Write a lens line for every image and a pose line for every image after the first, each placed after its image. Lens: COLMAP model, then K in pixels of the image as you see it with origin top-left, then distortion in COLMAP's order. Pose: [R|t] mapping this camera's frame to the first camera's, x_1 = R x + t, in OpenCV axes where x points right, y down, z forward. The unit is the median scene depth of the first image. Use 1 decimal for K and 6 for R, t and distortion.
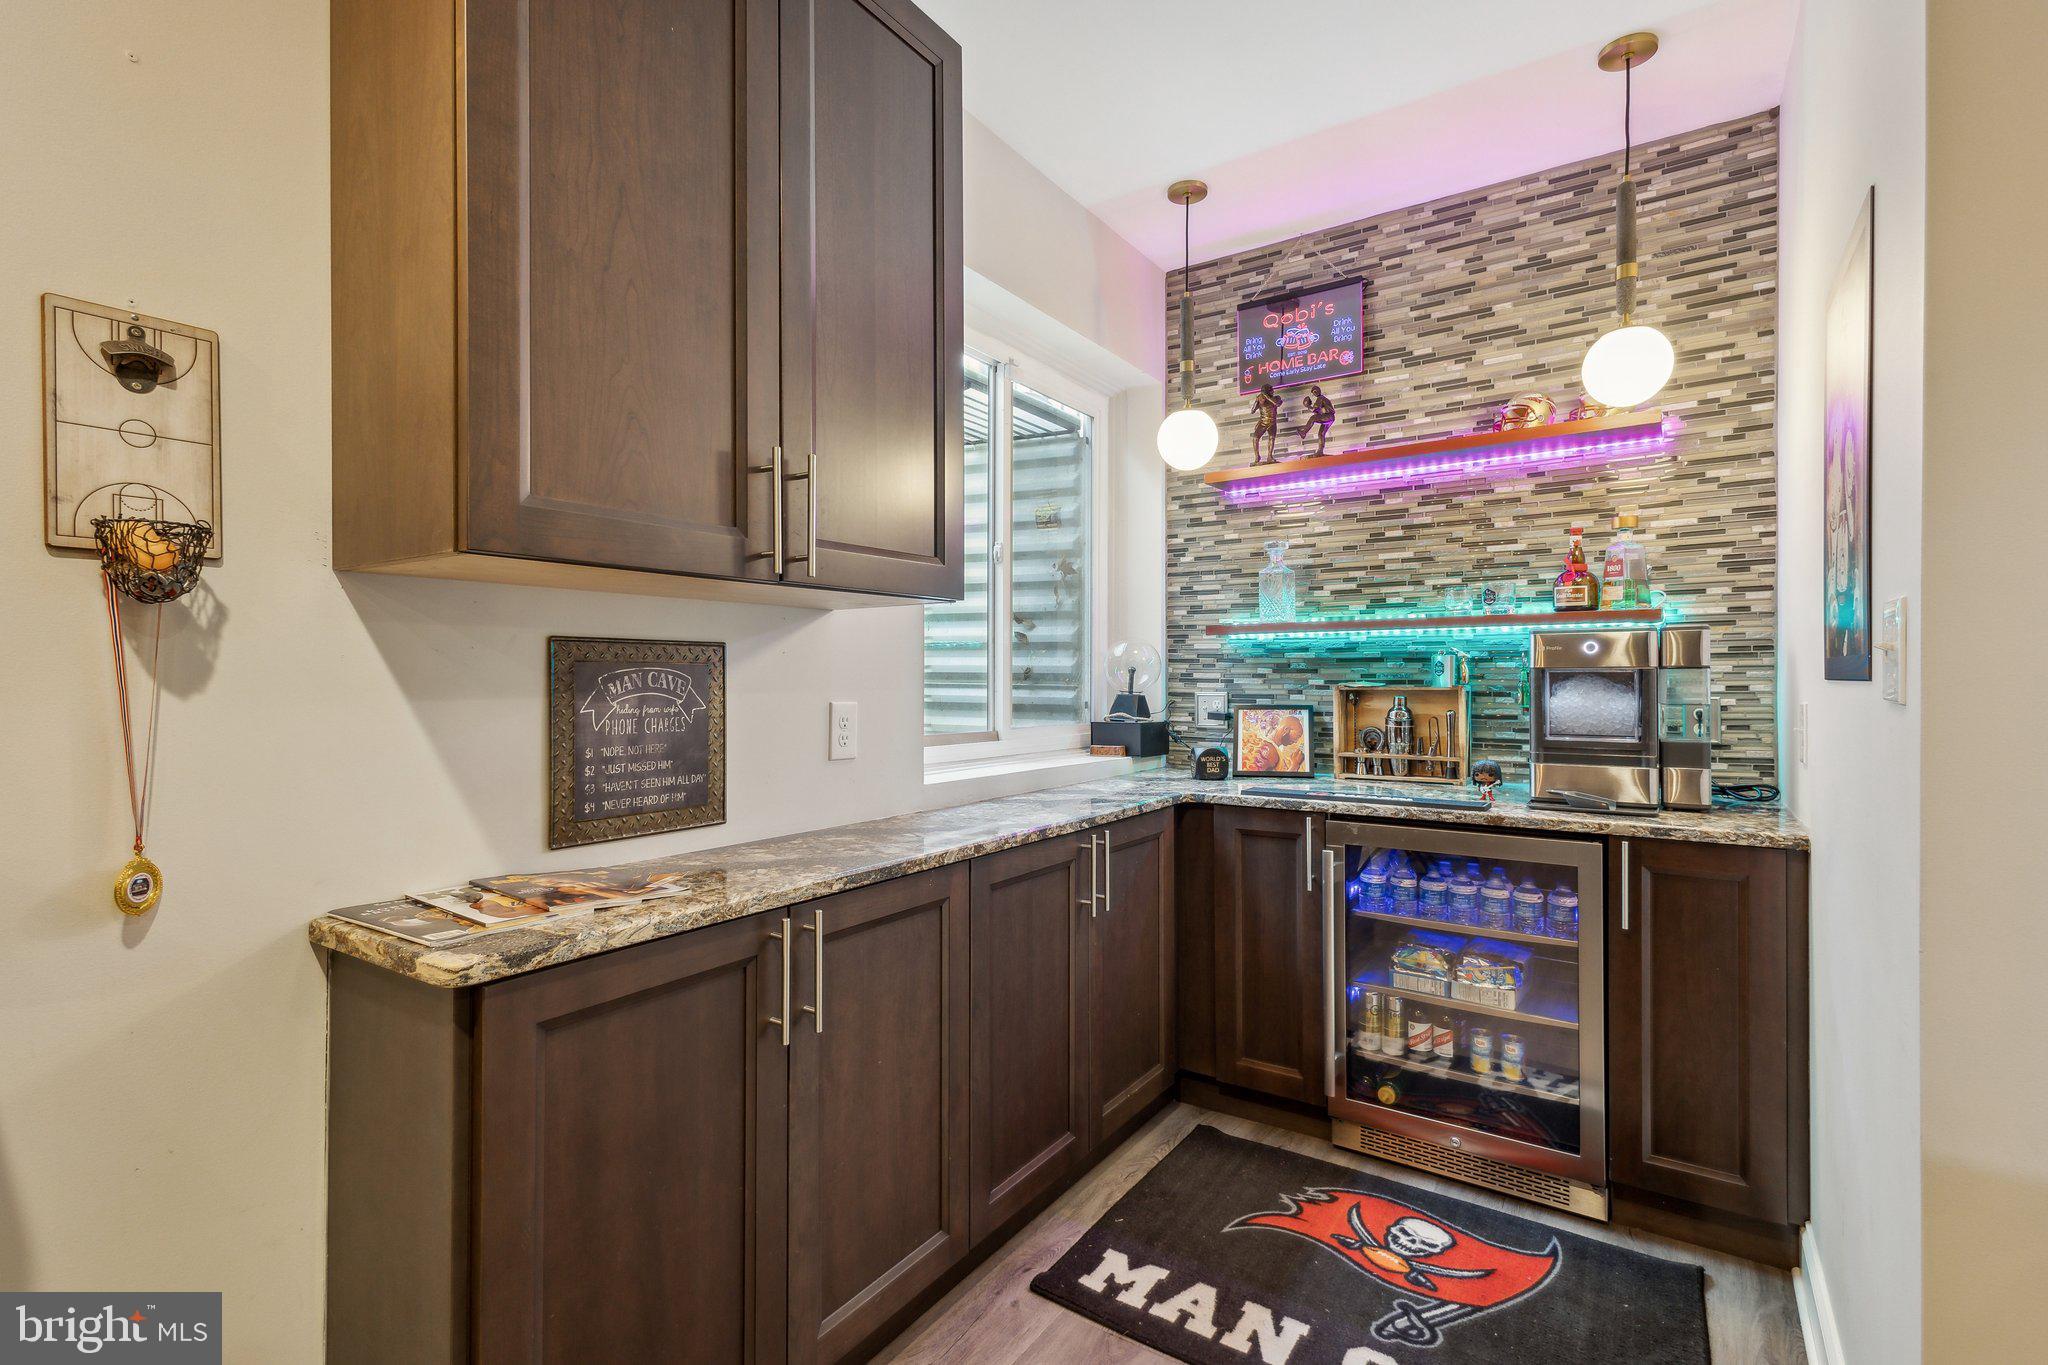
lens RADIAL K [[948.3, 0, 1024.0], [0, 948.3, 678.1], [0, 0, 1]] dist [0.010297, -0.000166]
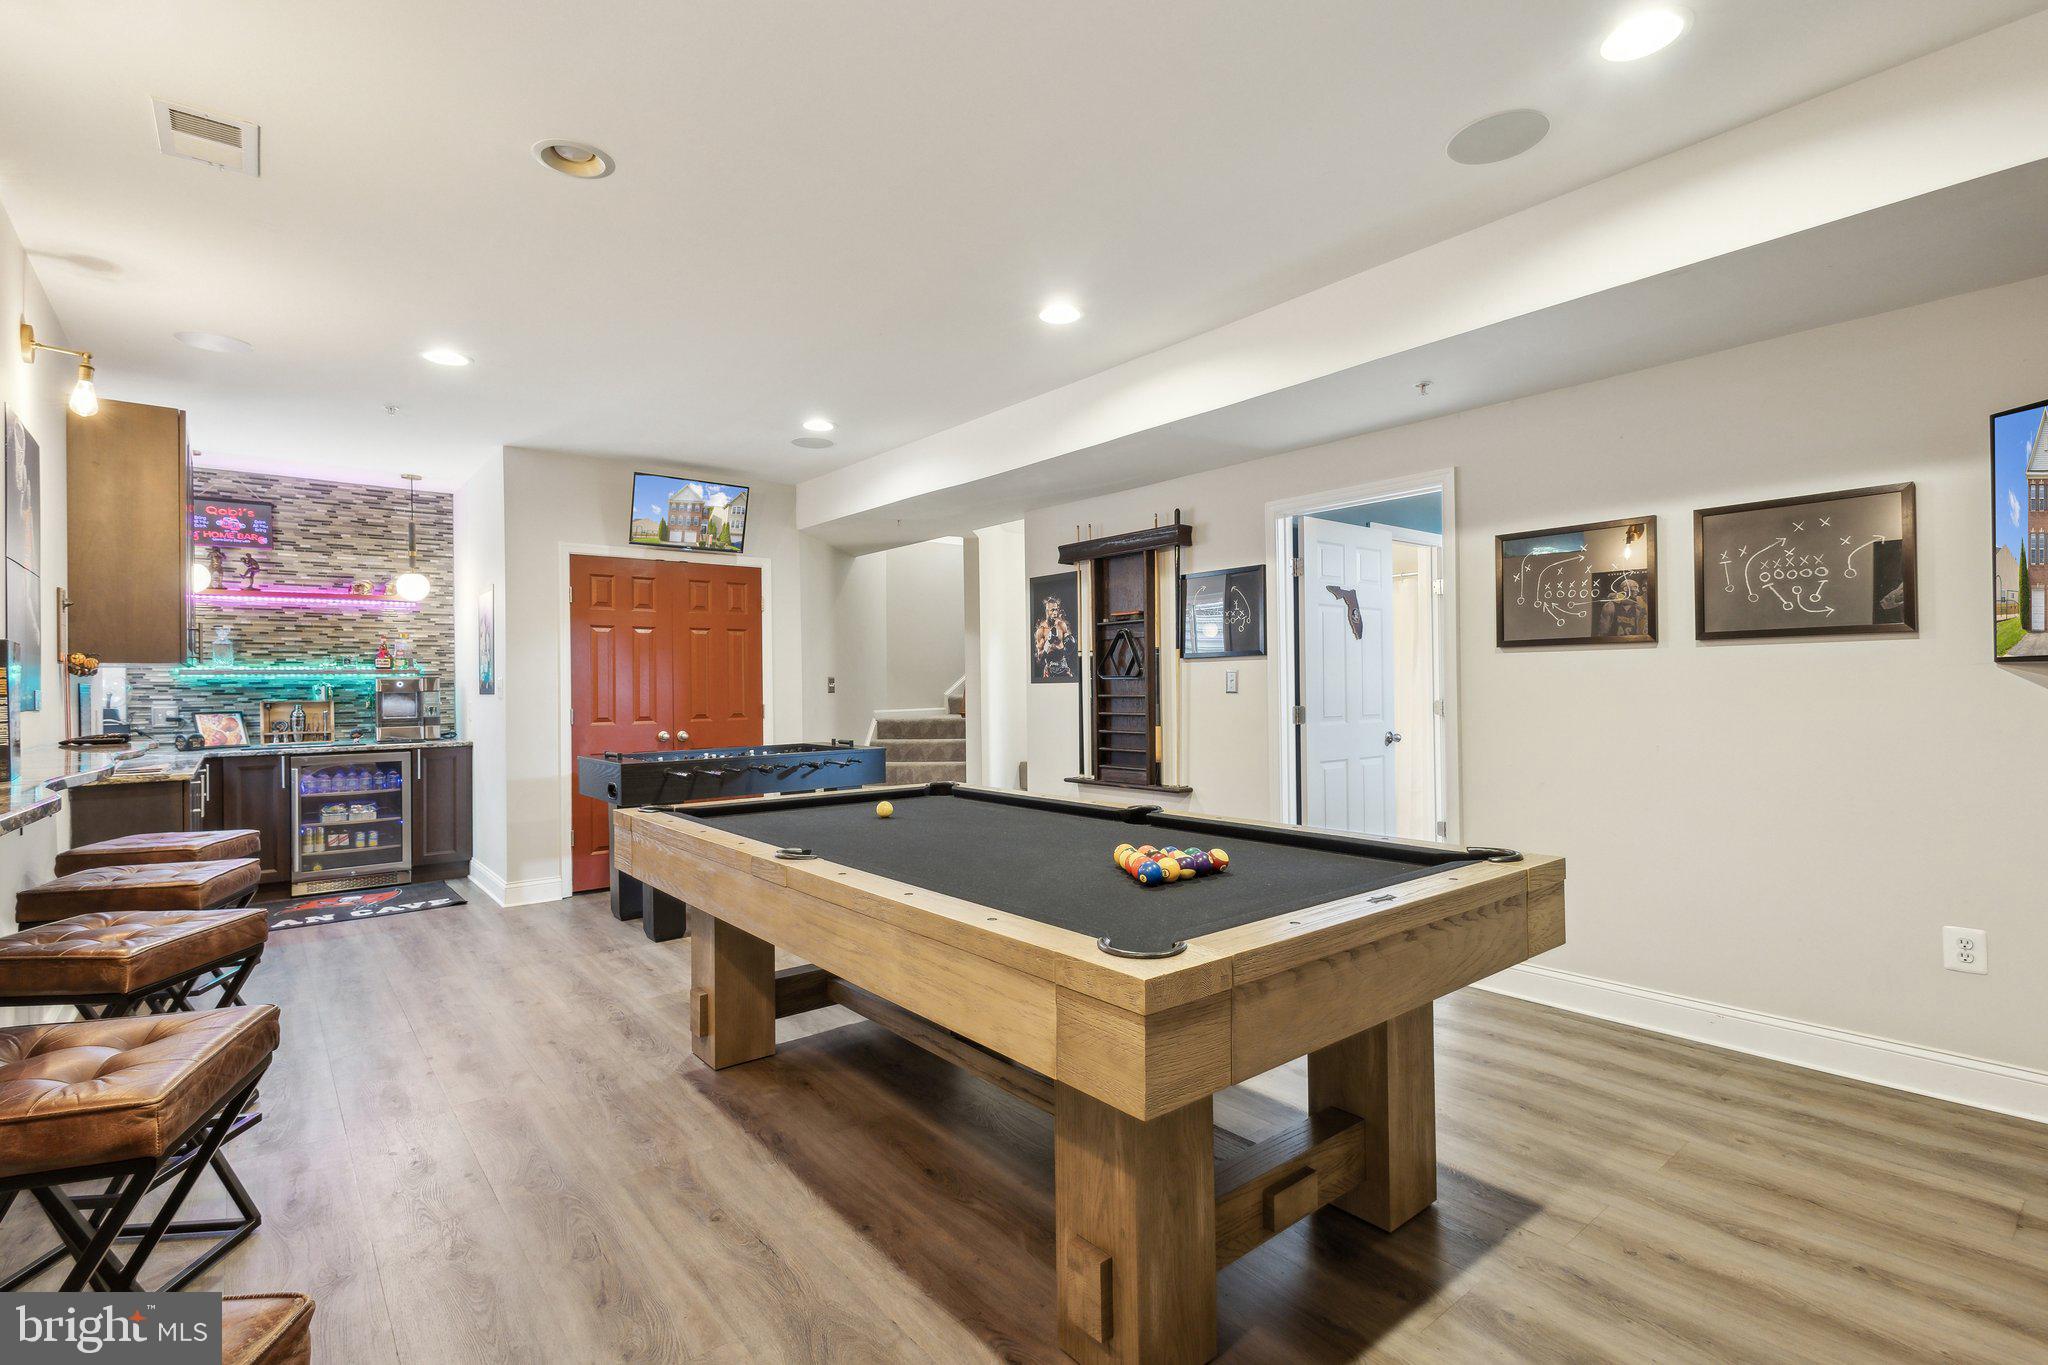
lens RADIAL K [[948.3, 0, 1024.0], [0, 948.3, 678.1], [0, 0, 1]] dist [0.010297, -0.000166]
pose [[0.280064, 0.006535, 0.959959, -1.429013], [0.014015, 0.999842, -0.010895, 0.005421], [-0.959879, 0.016505, 0.279928, -1.394079]]
